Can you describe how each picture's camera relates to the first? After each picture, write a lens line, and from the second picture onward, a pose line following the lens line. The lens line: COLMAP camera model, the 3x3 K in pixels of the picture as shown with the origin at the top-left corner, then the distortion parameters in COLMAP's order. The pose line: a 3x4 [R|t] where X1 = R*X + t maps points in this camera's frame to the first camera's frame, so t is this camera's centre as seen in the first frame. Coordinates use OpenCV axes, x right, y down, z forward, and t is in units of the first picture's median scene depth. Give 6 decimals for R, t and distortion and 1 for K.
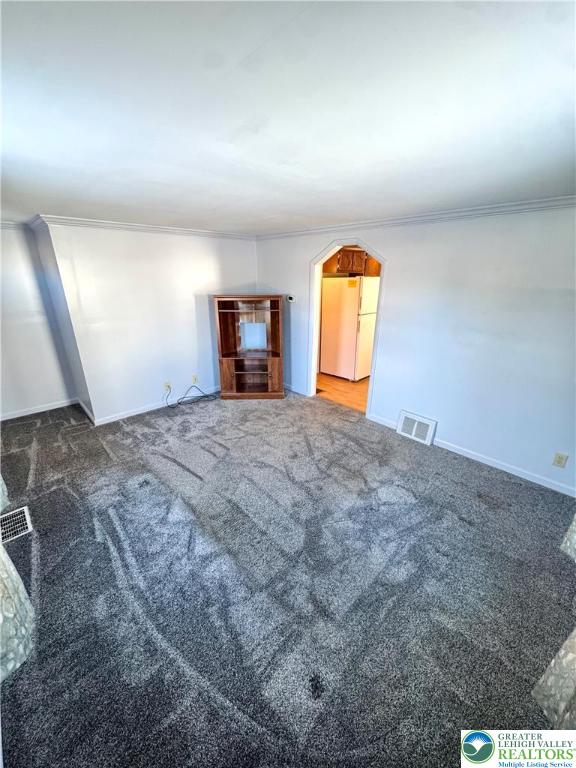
lens RADIAL K [[306.4, 0, 287.8], [0, 306.4, 386.9], [0, 0, 1]] dist [-0.000587, -0.000174]
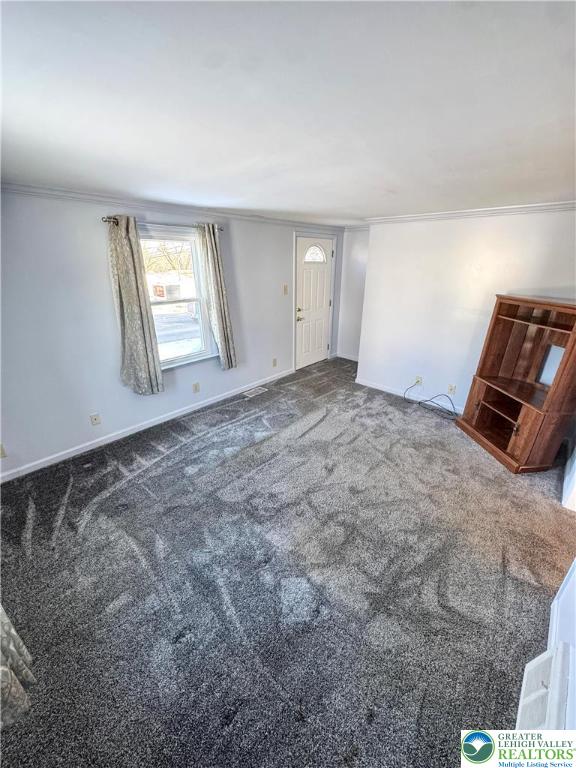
lens RADIAL K [[306.4, 0, 289.1], [0, 306.4, 387.4], [0, 0, 1]] dist [-0.000587, -0.000174]
pose [[0.063122, 0.382910, -0.921627, 0.585941], [-0.360434, 0.869886, 0.336727, -0.199365], [0.930646, 0.310931, 0.192923, 0.537042]]
